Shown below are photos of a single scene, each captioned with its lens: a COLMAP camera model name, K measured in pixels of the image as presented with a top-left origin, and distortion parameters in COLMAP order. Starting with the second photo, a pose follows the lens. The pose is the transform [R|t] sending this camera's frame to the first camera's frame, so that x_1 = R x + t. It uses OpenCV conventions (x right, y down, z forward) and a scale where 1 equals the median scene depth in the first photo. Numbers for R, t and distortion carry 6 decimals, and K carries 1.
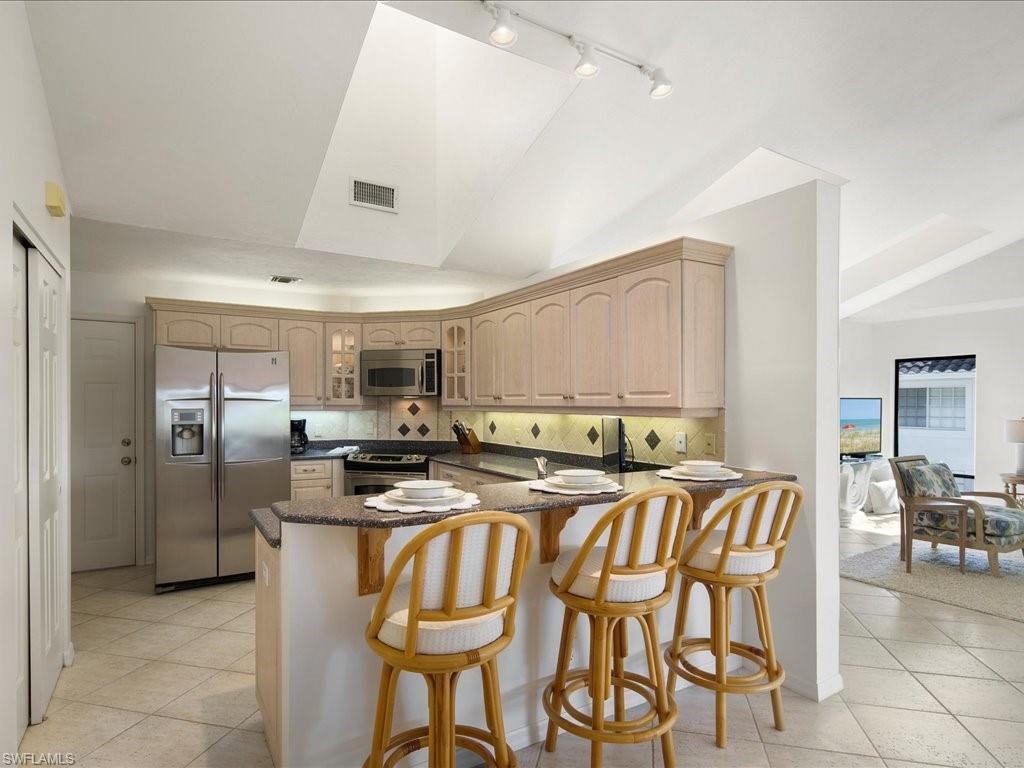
lens RADIAL K [[566.6, 0, 505.9], [0, 566.6, 407.6], [0, 0, 1]] dist [0.008527, -0.005428]
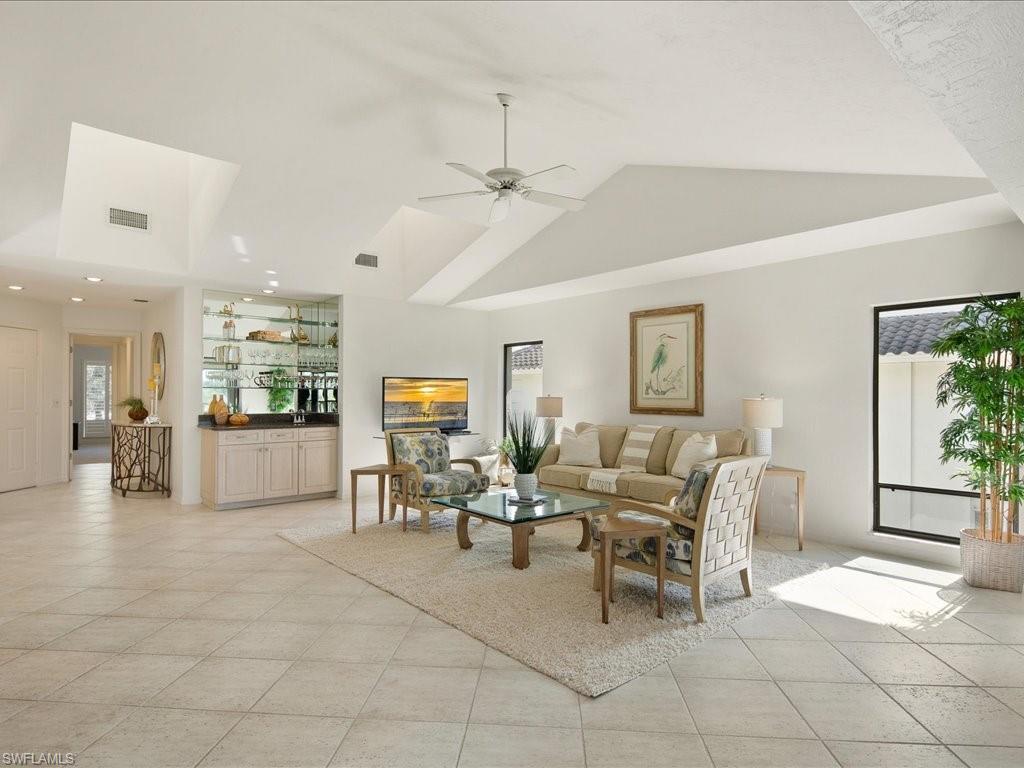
lens RADIAL K [[566.6, 0, 515.3], [0, 566.6, 394.1], [0, 0, 1]] dist [0.008527, -0.005428]
pose [[0.983555, 0.003403, 0.180578, 0.902932], [-0.001306, 0.999930, -0.011735, 0.042069], [-0.180605, 0.011306, 0.983491, -0.131625]]
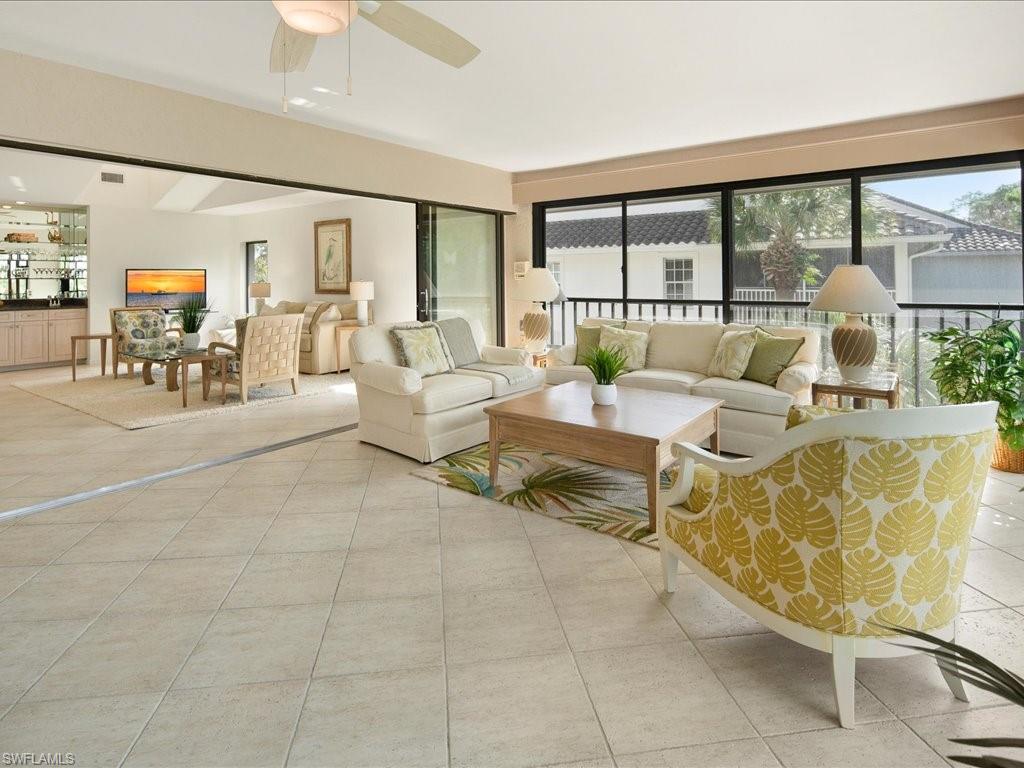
lens RADIAL K [[566.6, 0, 509.7], [0, 566.6, 274.8], [0, 0, 1]] dist [0.008527, -0.005428]
pose [[0.929622, -0.006011, 0.368466, 1.368608], [0.013776, 0.999735, -0.018447, 0.054133], [-0.368257, 0.022224, 0.929458, -0.944386]]
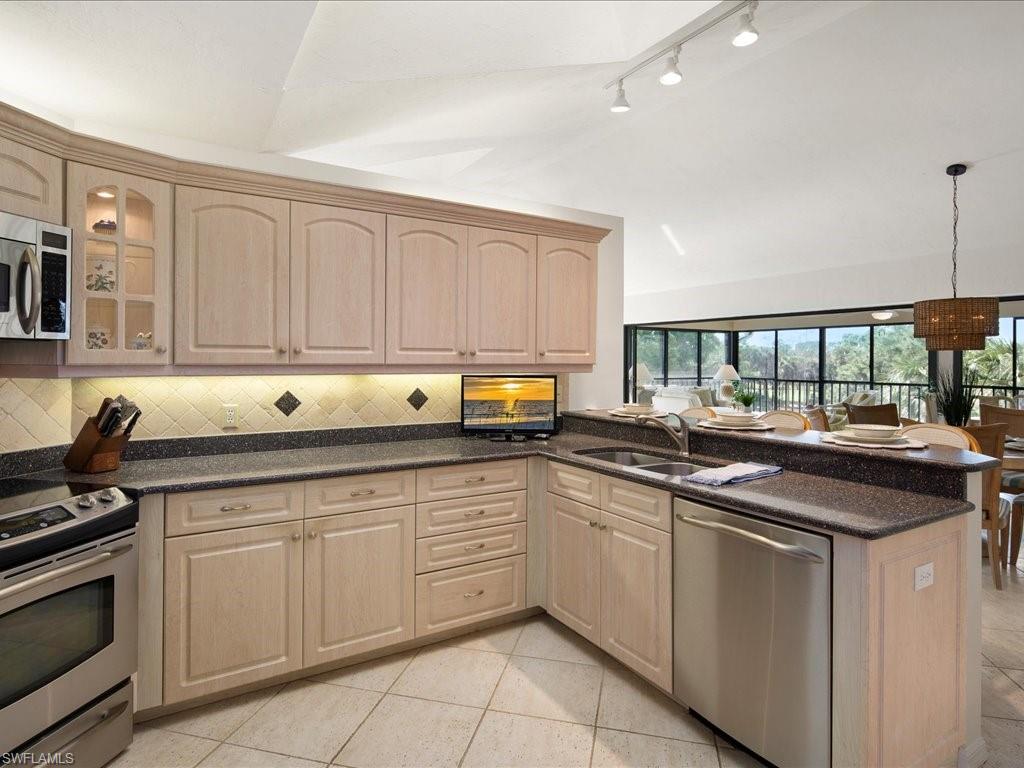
lens RADIAL K [[562.1, 0, 499.0], [0, 562.1, 352.4], [0, 0, 1]] dist [0.004318, 0.000097]
pose [[0.017523, 0.012553, 0.999768, -0.634317], [0.004818, 0.999909, -0.012639, -0.007936], [-0.999835, 0.005038, 0.017461, 0.834161]]
